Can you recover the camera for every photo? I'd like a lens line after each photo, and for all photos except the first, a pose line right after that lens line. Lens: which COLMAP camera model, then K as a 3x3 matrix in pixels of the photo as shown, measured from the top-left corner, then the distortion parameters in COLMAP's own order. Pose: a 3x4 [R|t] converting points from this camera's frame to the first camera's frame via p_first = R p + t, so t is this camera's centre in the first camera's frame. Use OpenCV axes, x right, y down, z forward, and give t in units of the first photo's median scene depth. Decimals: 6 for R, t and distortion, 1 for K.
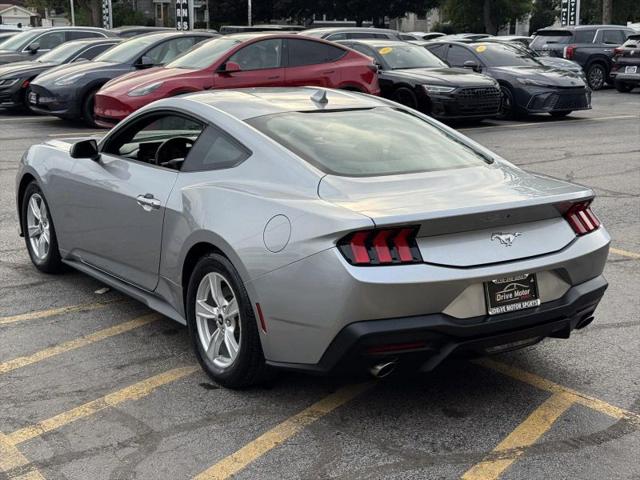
lens RADIAL K [[1041.6, 0, 336.8], [0, 1041.6, 246.2], [0, 0, 1]] dist [0.133767, 0.000000]
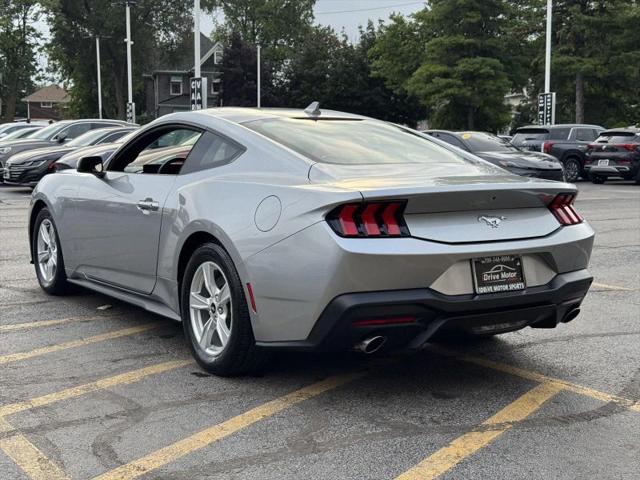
lens RADIAL K [[945.4, 0, 325.2], [0, 945.4, 243.0], [0, 0, 1]] dist [0.132240, 0.000000]
pose [[0.999909, 0.004648, -0.012678, 0.010442], [-0.005966, 0.994355, -0.105934, 0.111589], [0.012114, 0.106000, 0.994292, 0.077581]]
